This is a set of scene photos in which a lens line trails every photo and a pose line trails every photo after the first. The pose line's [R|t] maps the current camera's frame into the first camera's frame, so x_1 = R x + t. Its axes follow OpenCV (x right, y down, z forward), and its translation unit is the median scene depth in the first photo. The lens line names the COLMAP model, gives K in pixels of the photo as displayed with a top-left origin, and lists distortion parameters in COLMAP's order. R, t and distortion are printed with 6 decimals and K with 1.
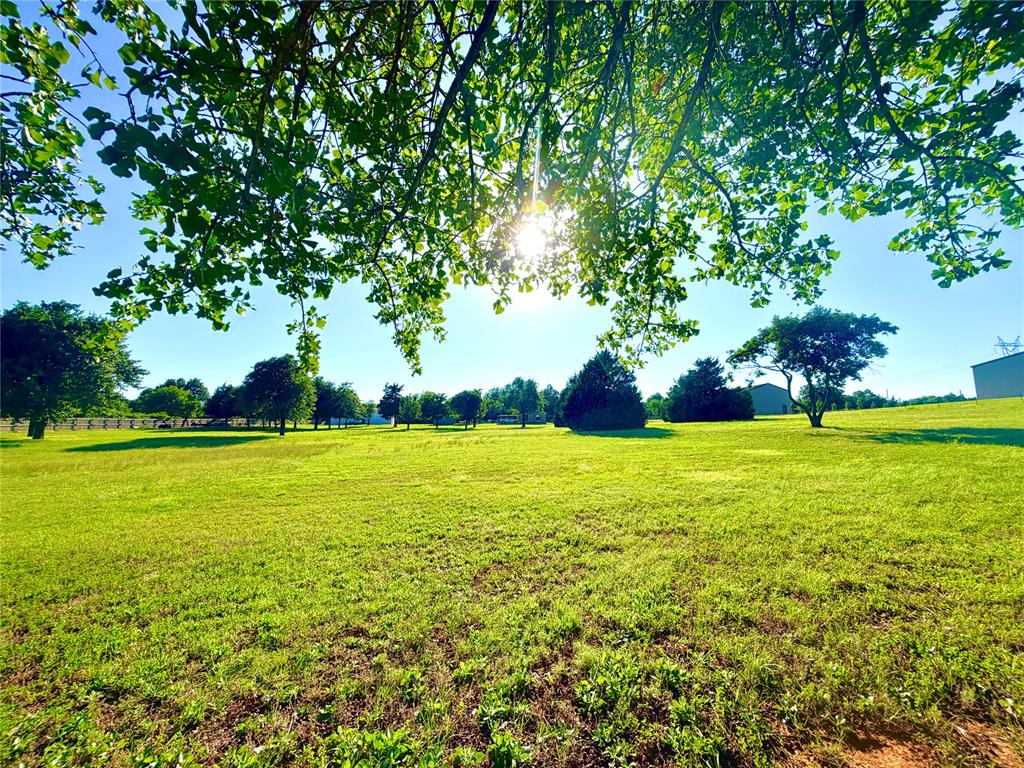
lens RADIAL K [[406.1, 0, 512.0], [0, 406.1, 384.0], [0, 0, 1]] dist [0.001596, 0.000046]
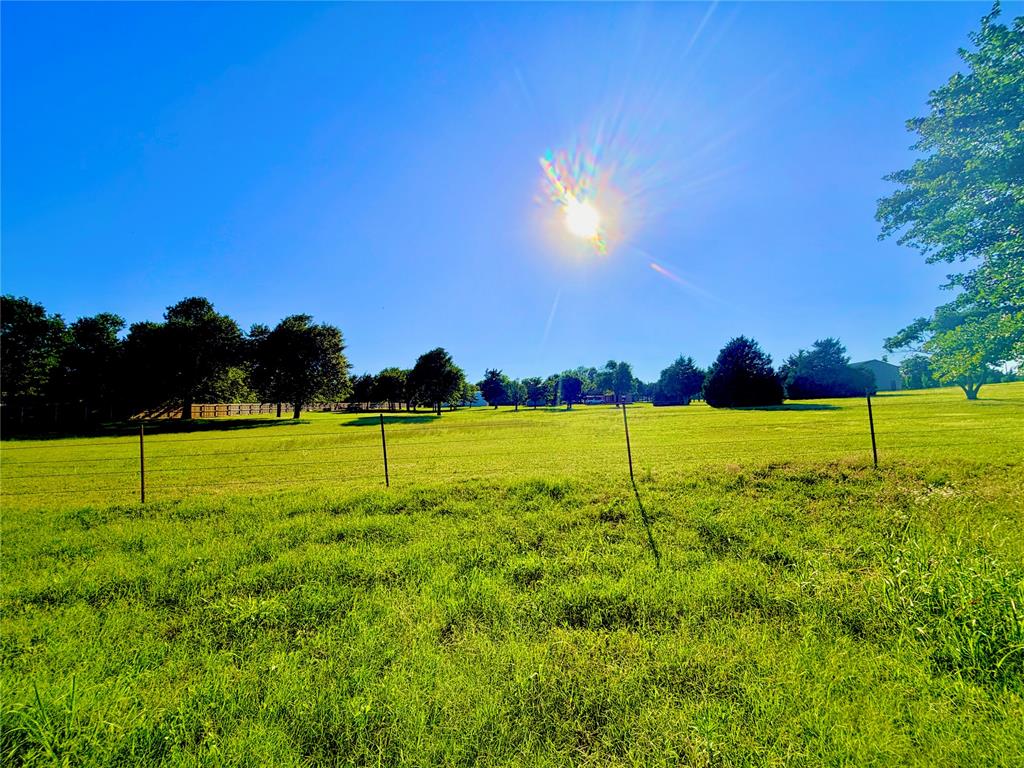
lens RADIAL K [[406.1, 0, 512.0], [0, 406.1, 384.0], [0, 0, 1]] dist [0.001596, 0.000046]
pose [[0.991498, -0.019747, -0.128618, -0.213958], [0.025341, 0.998796, 0.042010, -0.012604], [0.127633, -0.044912, 0.990804, -0.178221]]
